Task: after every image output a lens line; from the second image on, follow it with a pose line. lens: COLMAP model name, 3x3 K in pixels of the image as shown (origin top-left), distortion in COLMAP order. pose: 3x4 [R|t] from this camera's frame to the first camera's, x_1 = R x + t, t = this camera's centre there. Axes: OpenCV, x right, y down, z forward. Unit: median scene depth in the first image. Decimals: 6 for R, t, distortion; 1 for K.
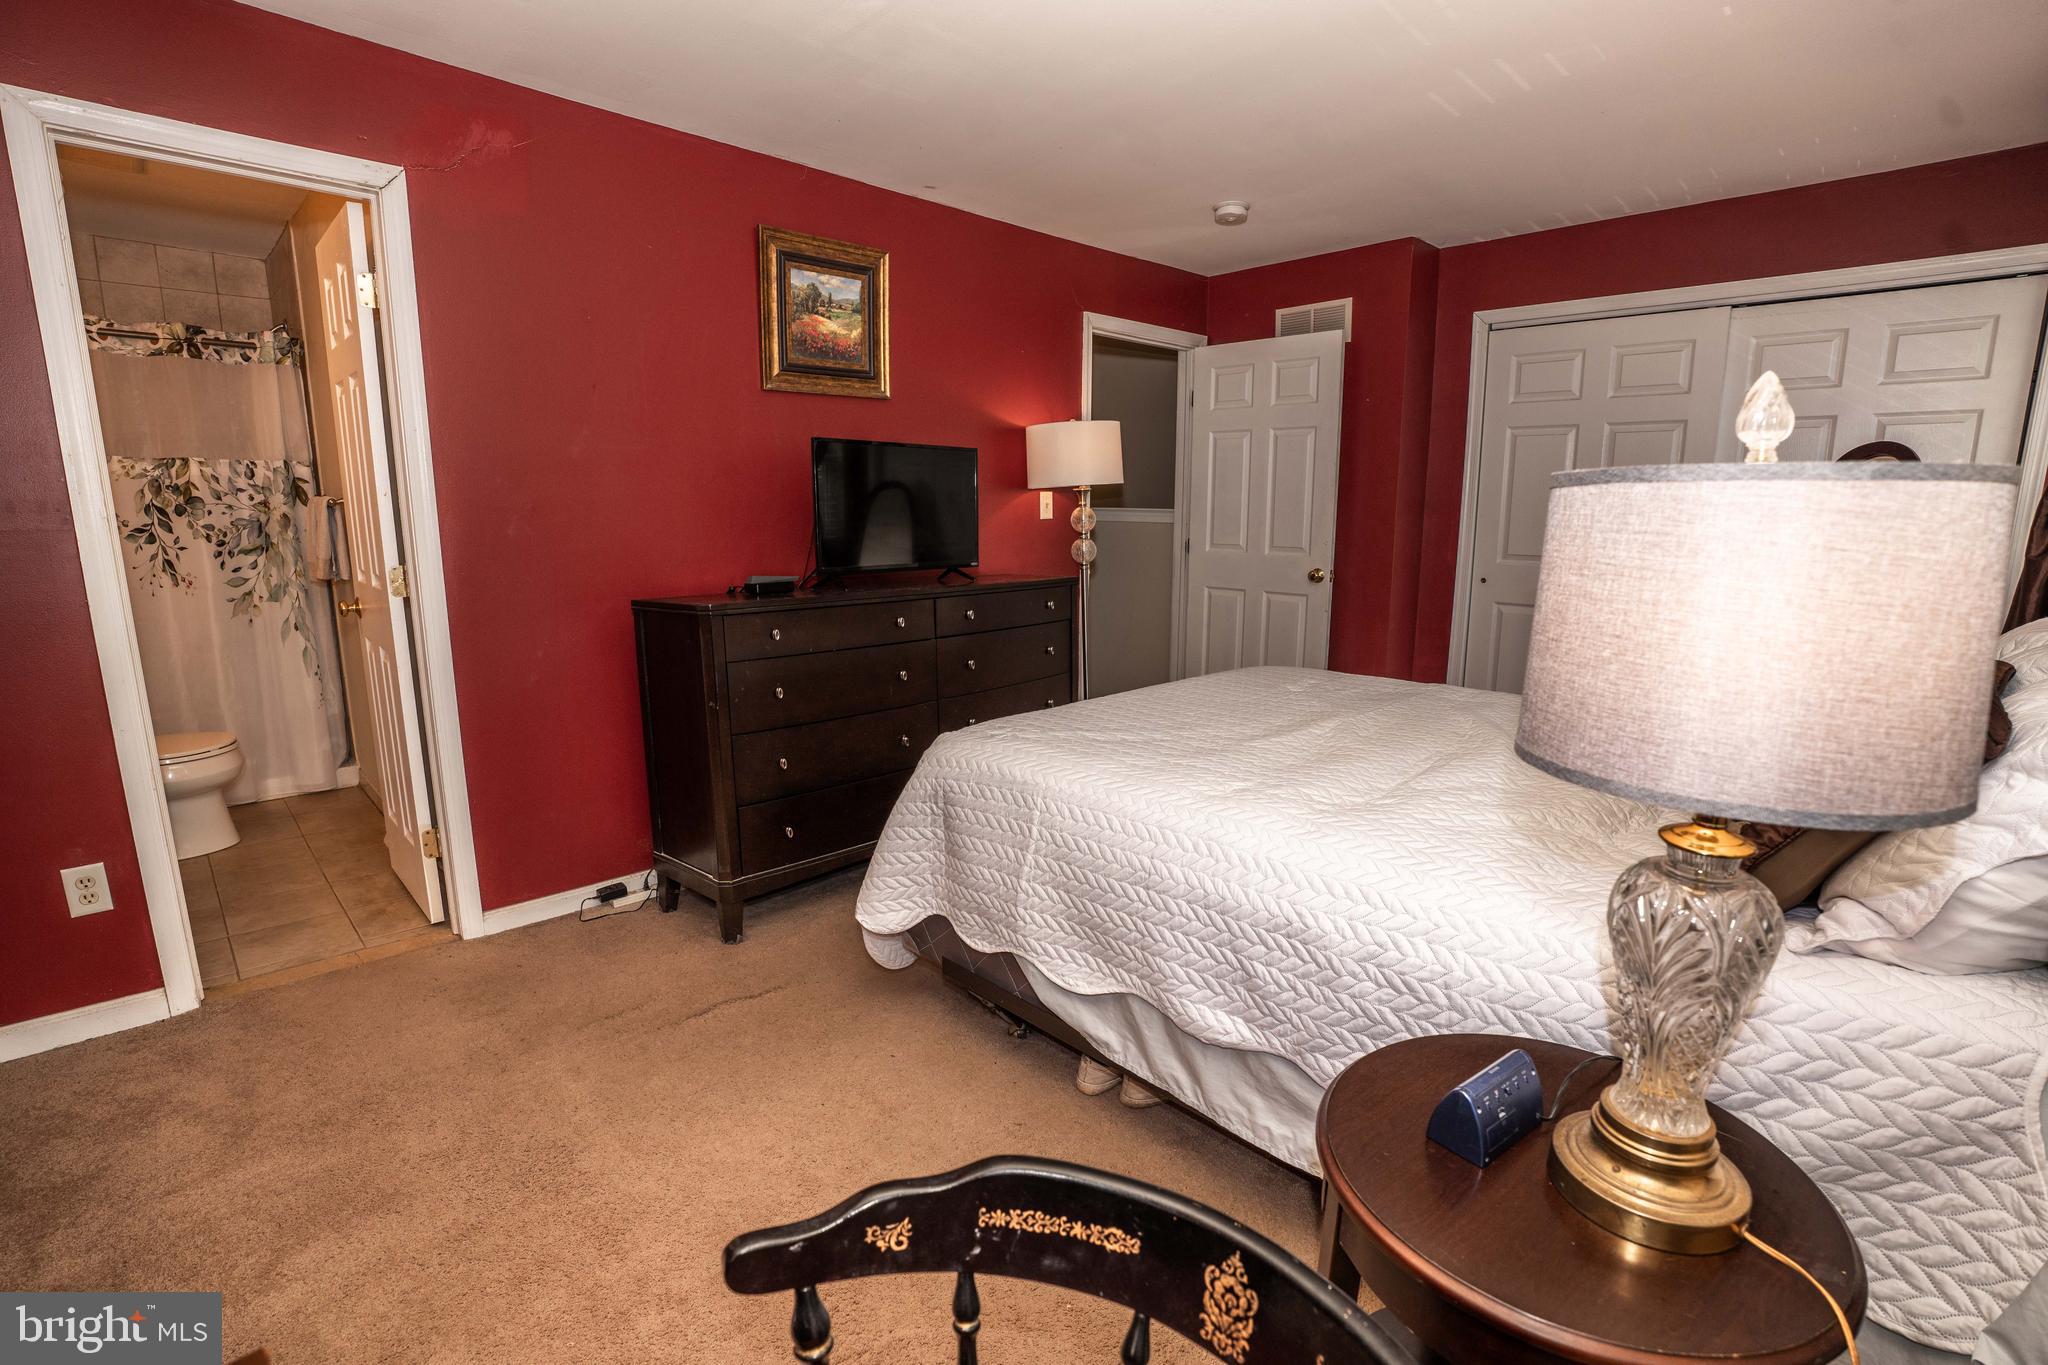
lens RADIAL K [[940.0, 0, 1020.9], [0, 940.0, 691.7], [0, 0, 1]] dist [-0.056132, 0.012603]
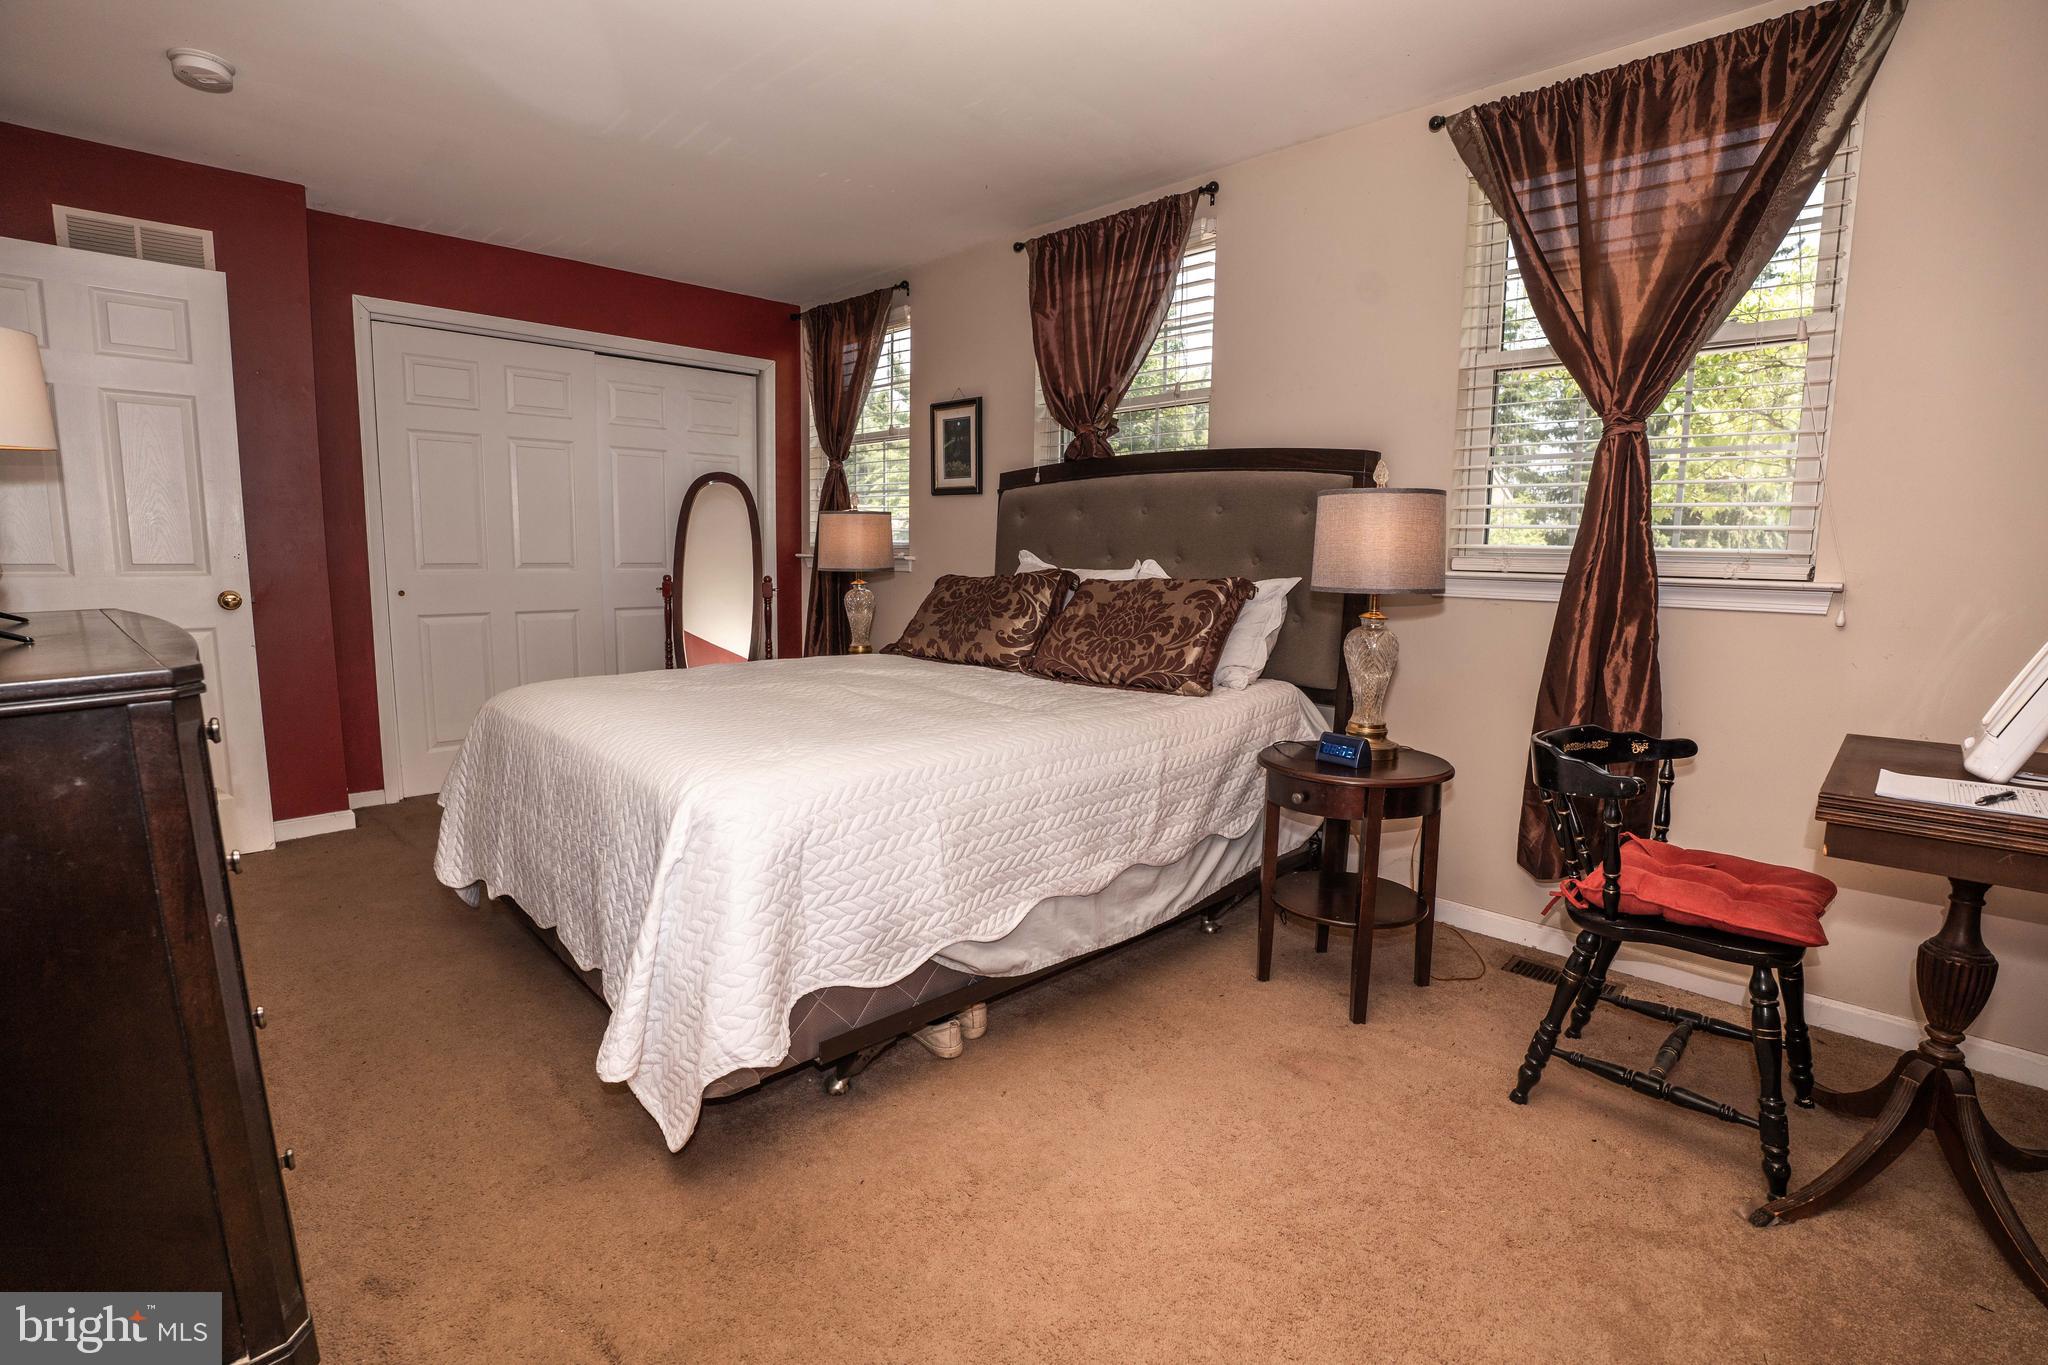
lens RADIAL K [[940.0, 0, 1020.9], [0, 940.0, 691.7], [0, 0, 1]] dist [-0.056132, 0.012603]
pose [[0.017482, -0.140383, 0.989943, -0.423679], [0.182949, 0.973828, 0.134867, -0.037522], [-0.982967, 0.178751, 0.042707, 0.394858]]
